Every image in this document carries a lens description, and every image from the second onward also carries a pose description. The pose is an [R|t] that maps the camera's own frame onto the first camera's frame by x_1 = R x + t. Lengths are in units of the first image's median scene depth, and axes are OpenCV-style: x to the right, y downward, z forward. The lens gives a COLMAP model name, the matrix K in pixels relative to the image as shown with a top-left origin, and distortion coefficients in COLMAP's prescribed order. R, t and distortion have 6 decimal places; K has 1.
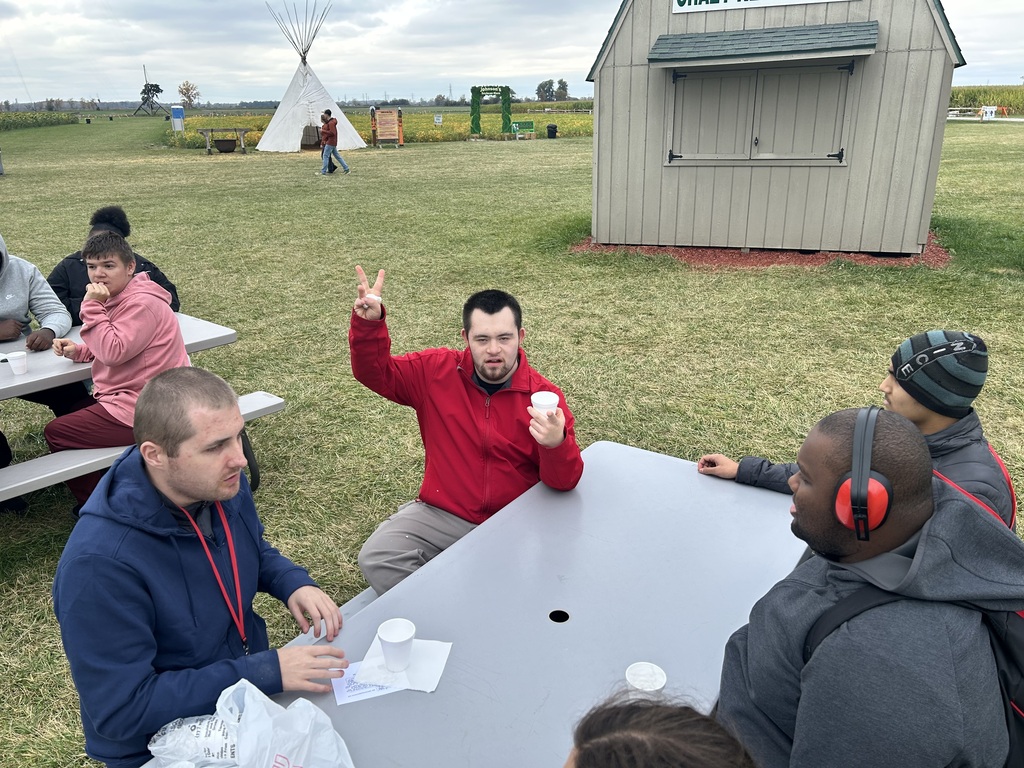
lens RADIAL K [[776.5, 0, 514.3], [0, 776.5, 383.9], [0, 0, 1]] dist [0.016866, -0.013592]
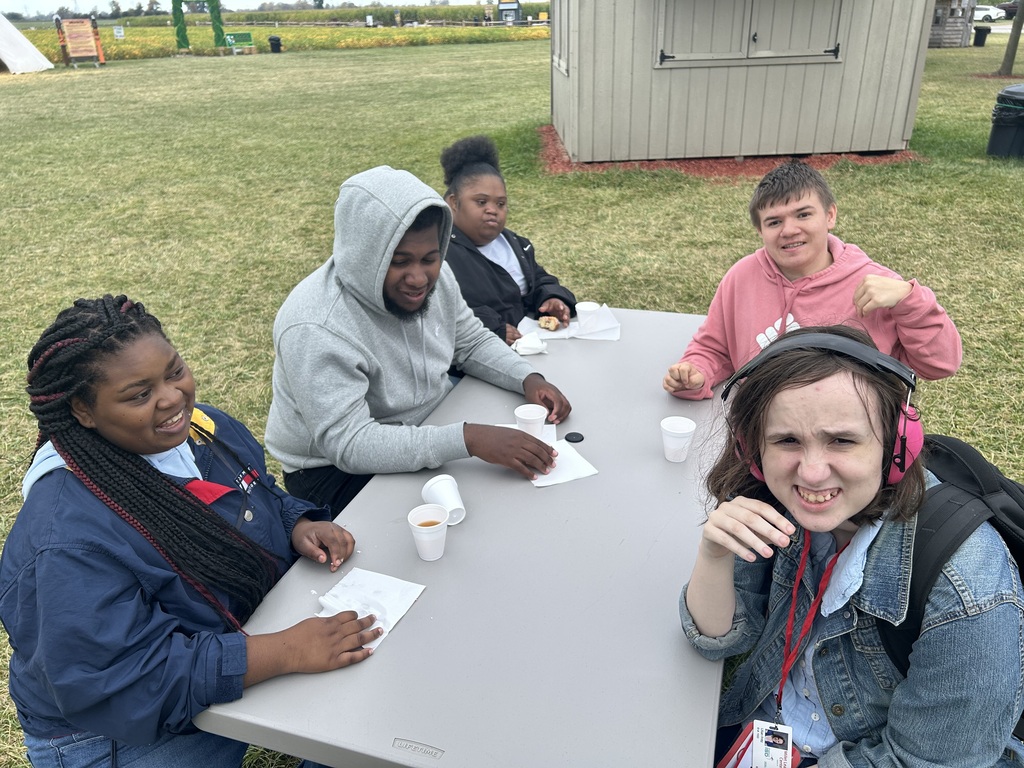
lens RADIAL K [[776.5, 0, 512.6], [0, 776.5, 386.4], [0, 0, 1]] dist [0.016866, -0.013592]
pose [[0.926673, -0.164440, 0.337990, -0.322833], [0.130631, 0.984066, 0.120618, -0.049643], [-0.352439, -0.067622, 0.933389, 0.196979]]
